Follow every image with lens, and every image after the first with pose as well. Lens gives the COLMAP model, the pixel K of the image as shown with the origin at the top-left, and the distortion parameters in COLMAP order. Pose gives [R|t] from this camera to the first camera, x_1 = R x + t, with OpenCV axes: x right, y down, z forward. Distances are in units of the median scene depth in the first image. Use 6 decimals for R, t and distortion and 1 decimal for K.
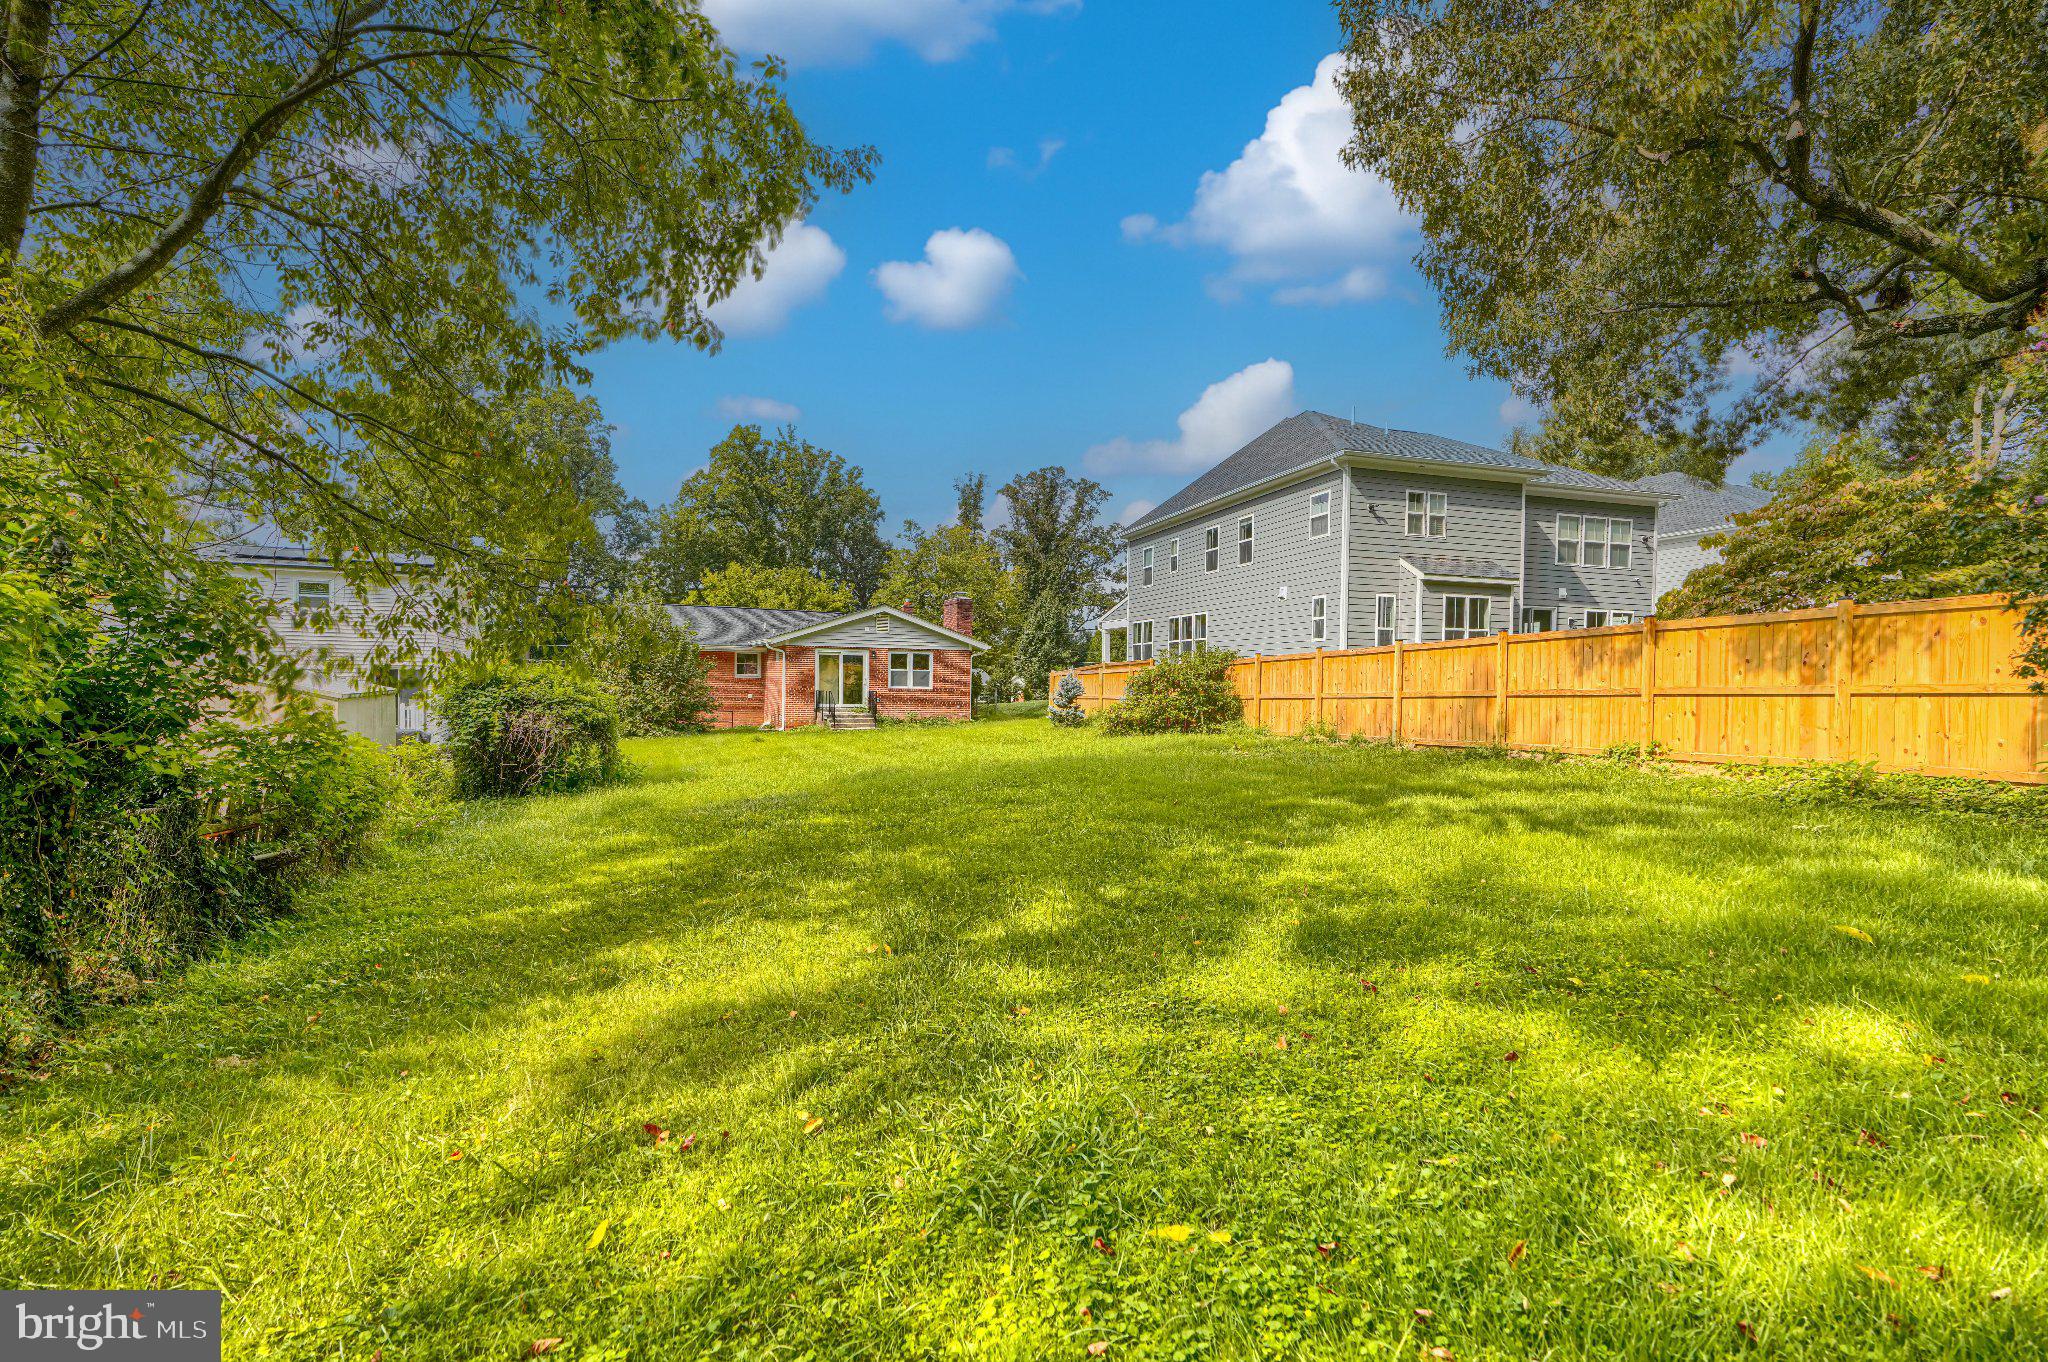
lens RADIAL K [[927.3, 0, 1037.8], [0, 927.3, 694.0], [0, 0, 1]] dist [-0.002316, 0.000063]
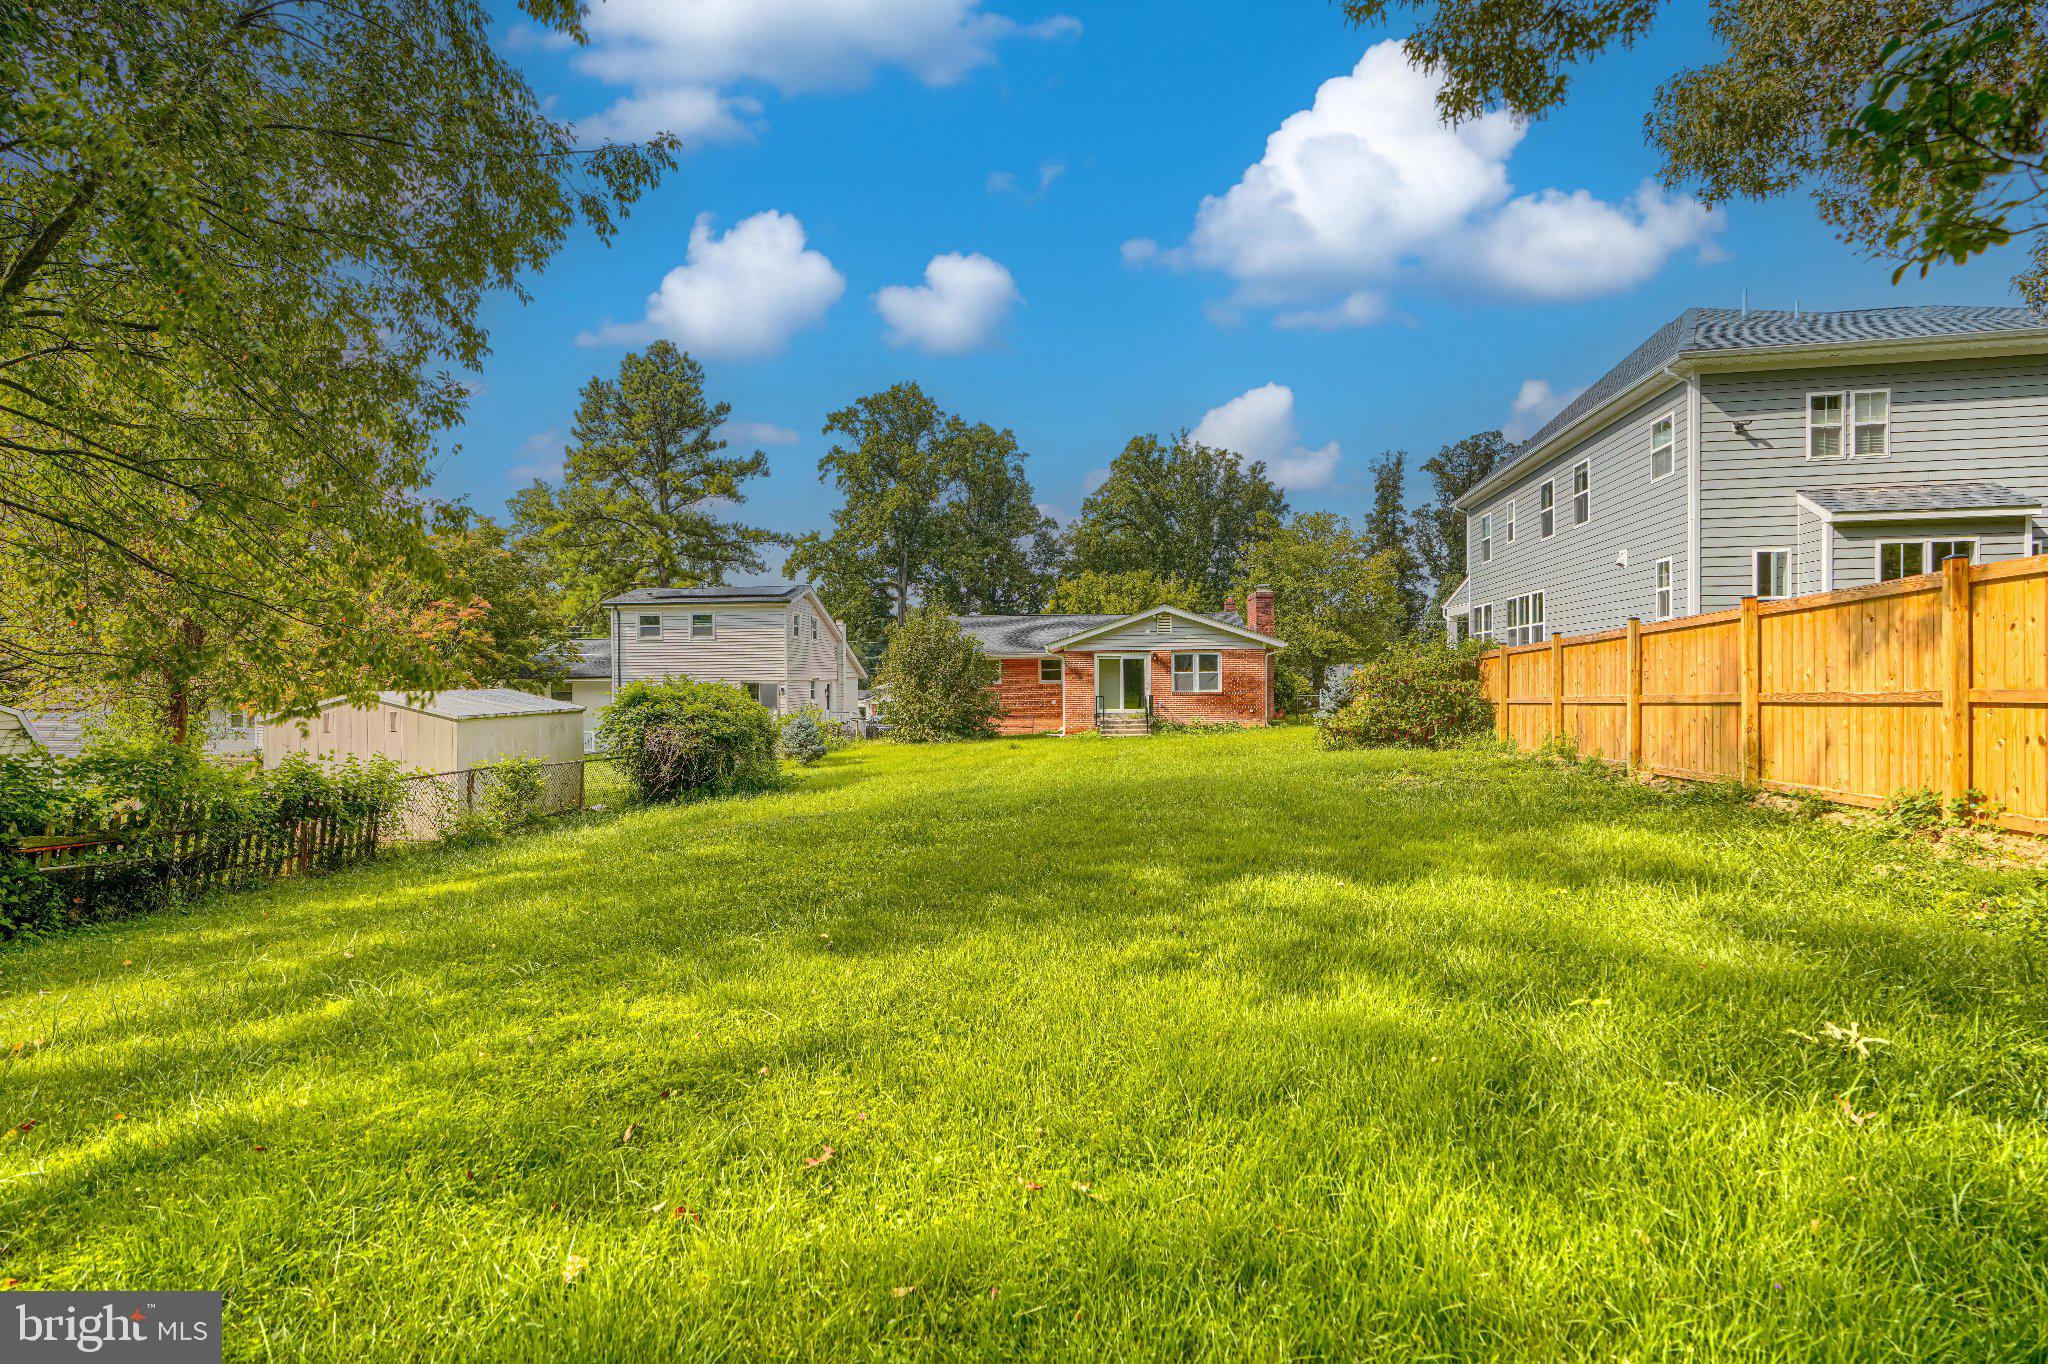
lens RADIAL K [[927.3, 0, 1019.3], [0, 927.3, 681.7], [0, 0, 1]] dist [-0.002316, 0.000063]
pose [[0.885750, -0.021491, -0.463665, 0.157765], [0.015640, 0.999742, -0.016462, -0.004136], [0.463899, 0.007330, 0.885858, 0.101130]]
